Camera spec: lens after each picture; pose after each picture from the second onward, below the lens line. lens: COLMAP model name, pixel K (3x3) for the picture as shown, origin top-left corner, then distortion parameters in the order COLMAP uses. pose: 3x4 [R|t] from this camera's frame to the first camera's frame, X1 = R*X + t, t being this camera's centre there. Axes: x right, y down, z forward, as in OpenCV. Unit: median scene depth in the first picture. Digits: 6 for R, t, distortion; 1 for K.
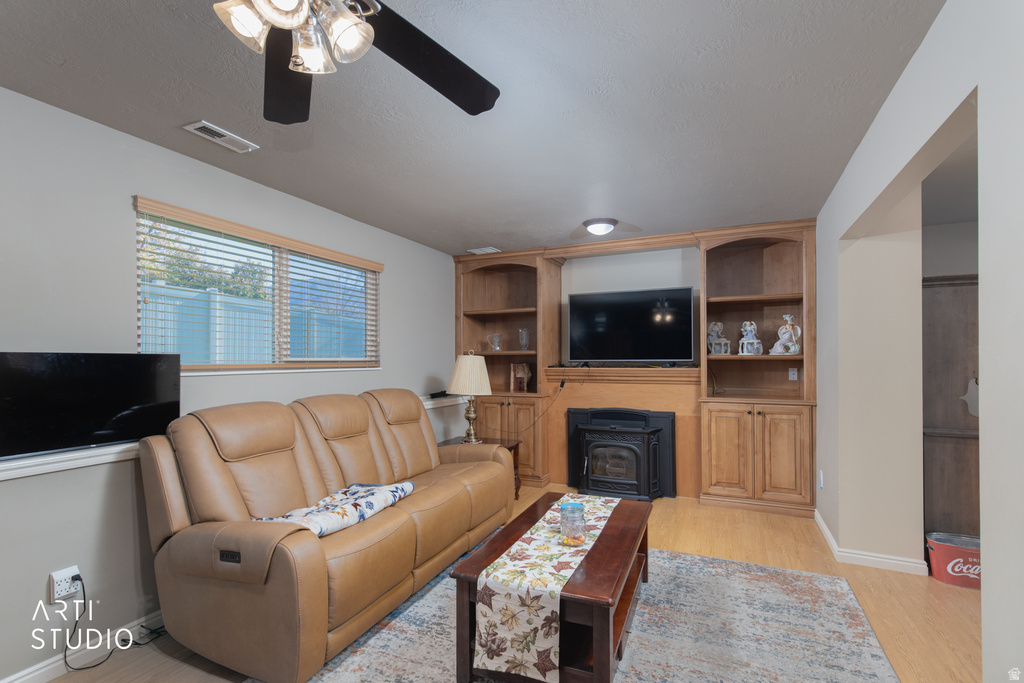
lens RADIAL K [[466.2, 0, 526.9], [0, 466.2, 354.7], [0, 0, 1]] dist [0.002488, 0.000120]
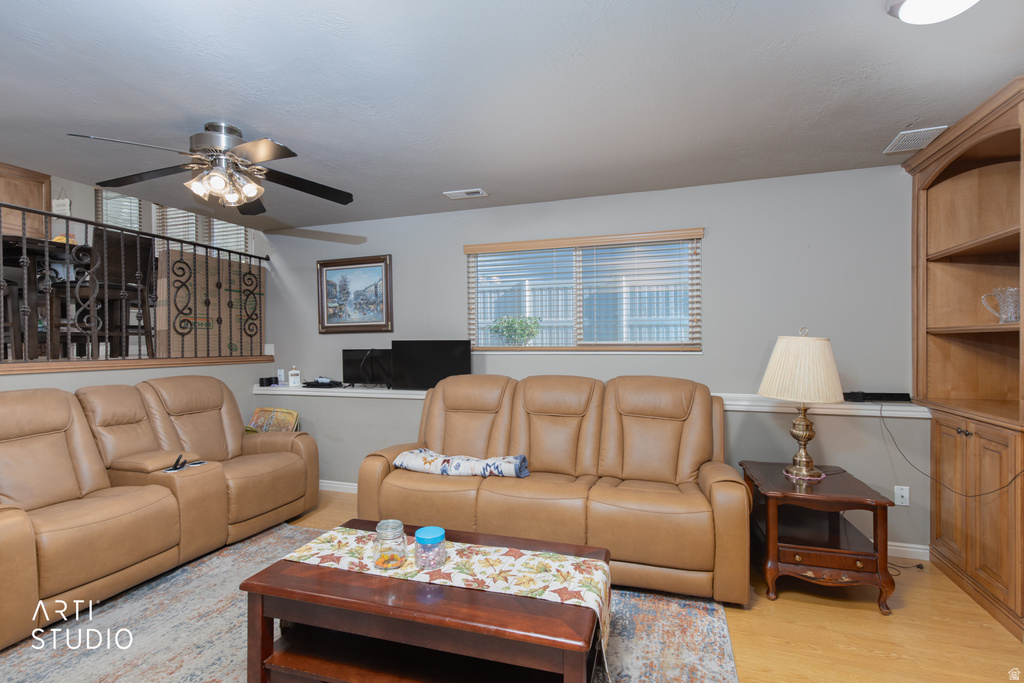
lens RADIAL K [[466.2, 0, 515.3], [0, 466.2, 343.3], [0, 0, 1]] dist [0.002488, 0.000120]
pose [[0.099085, 0.003347, -0.995073, 0.862486], [0.014498, 0.999883, 0.004807, 0.004642], [0.994973, -0.014903, 0.099025, 1.032704]]
